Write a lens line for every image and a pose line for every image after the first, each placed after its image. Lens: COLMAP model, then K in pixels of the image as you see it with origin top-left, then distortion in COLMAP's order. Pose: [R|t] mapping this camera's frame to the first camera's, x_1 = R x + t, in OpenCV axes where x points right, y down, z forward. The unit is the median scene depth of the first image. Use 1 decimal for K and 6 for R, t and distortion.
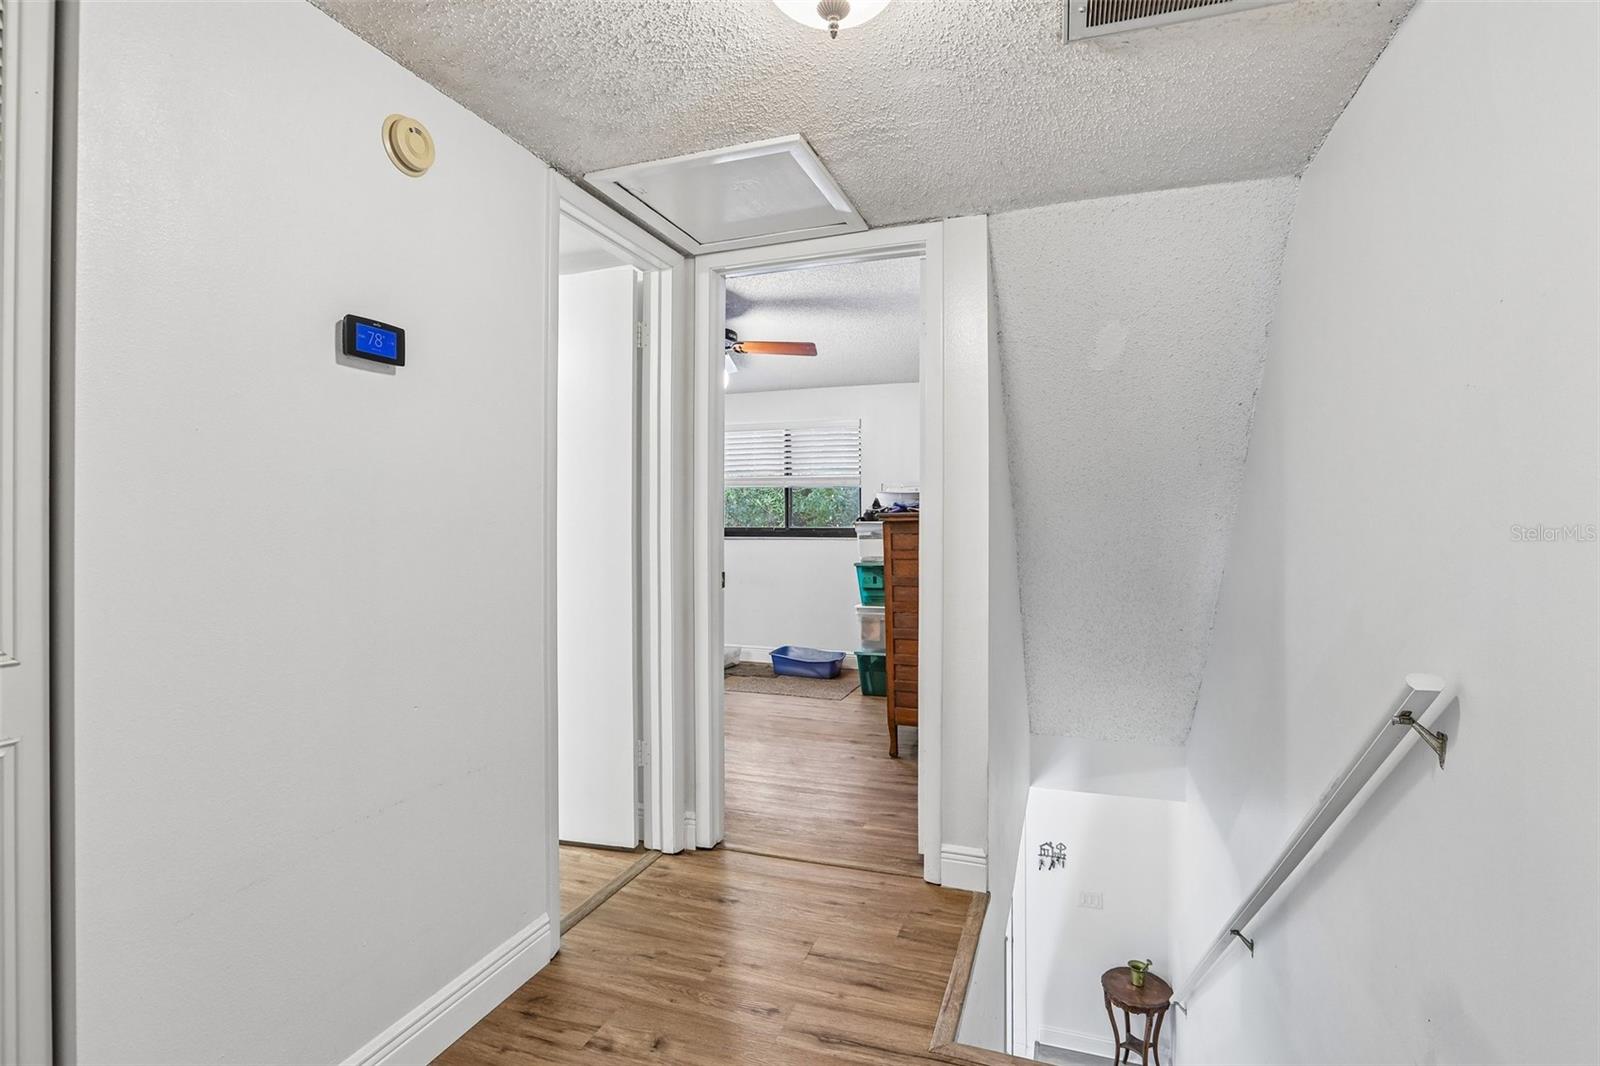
lens RADIAL K [[744.1, 0, 802.7], [0, 744.1, 529.9], [0, 0, 1]] dist [-0.050780, 0.014575]
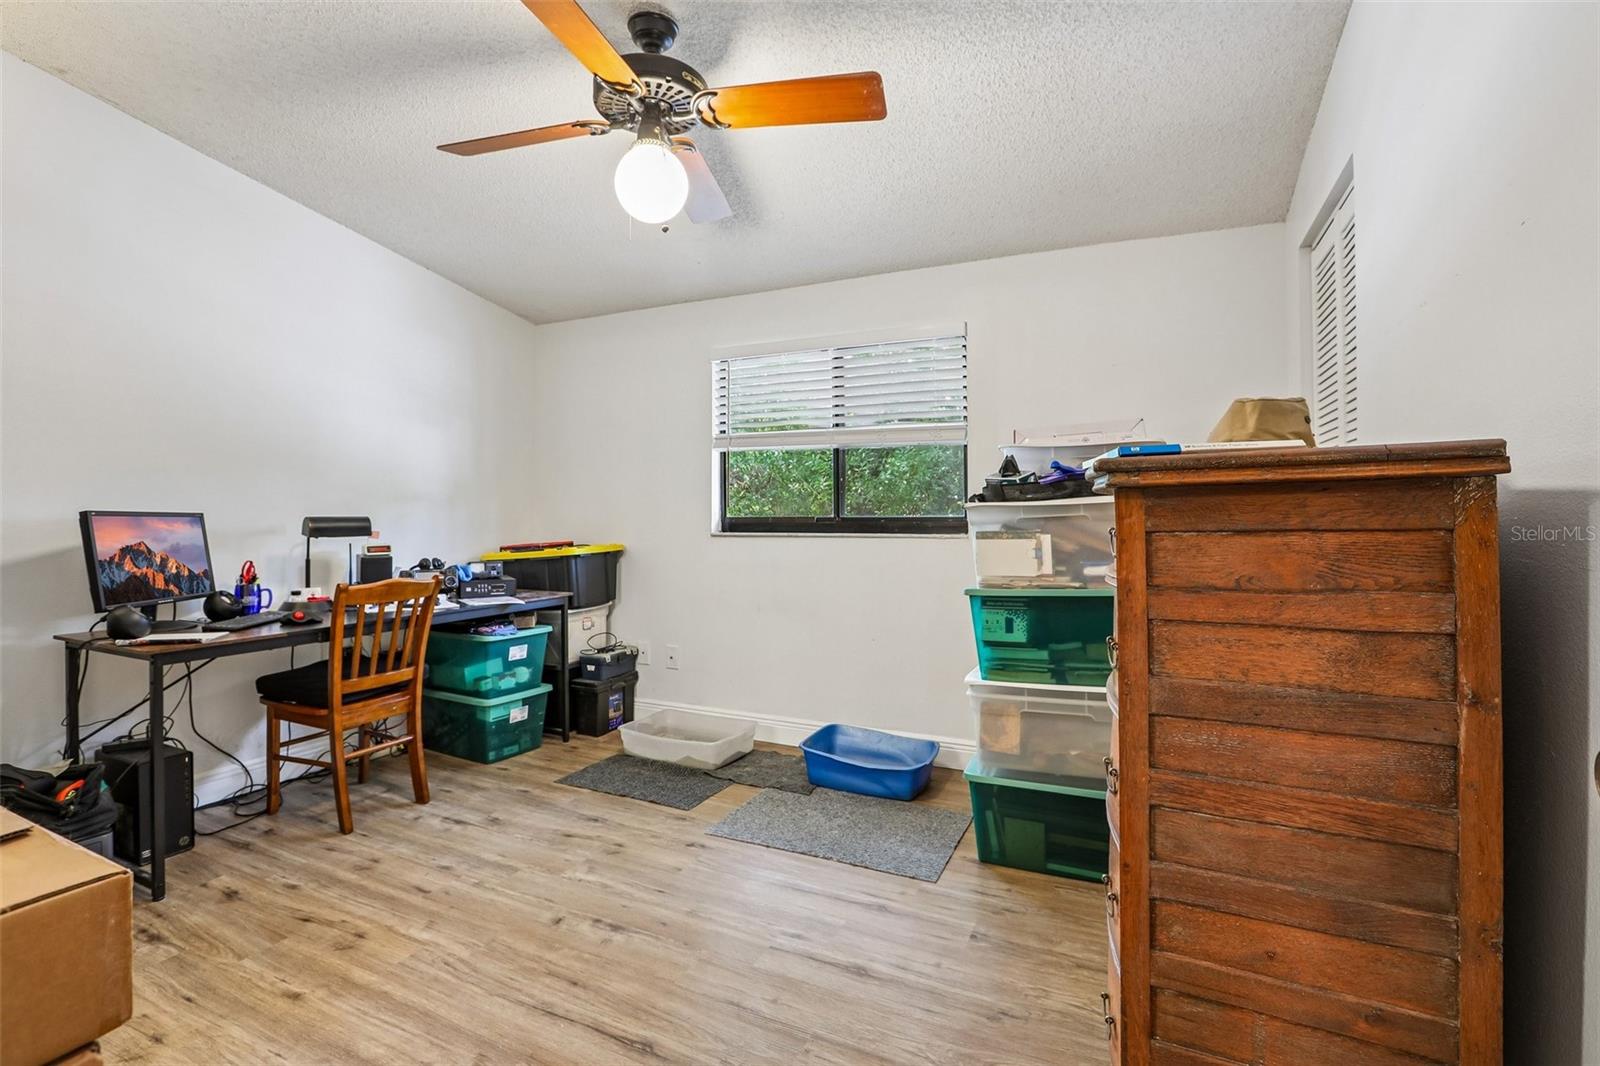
lens RADIAL K [[744.1, 0, 791.3], [0, 744.1, 524.3], [0, 0, 1]] dist [-0.050780, 0.014575]
pose [[0.993514, 0.002341, -0.113686, 0.012242], [-0.001993, 0.999993, 0.003174, 0.001579], [0.113693, -0.002927, 0.993512, 0.507435]]
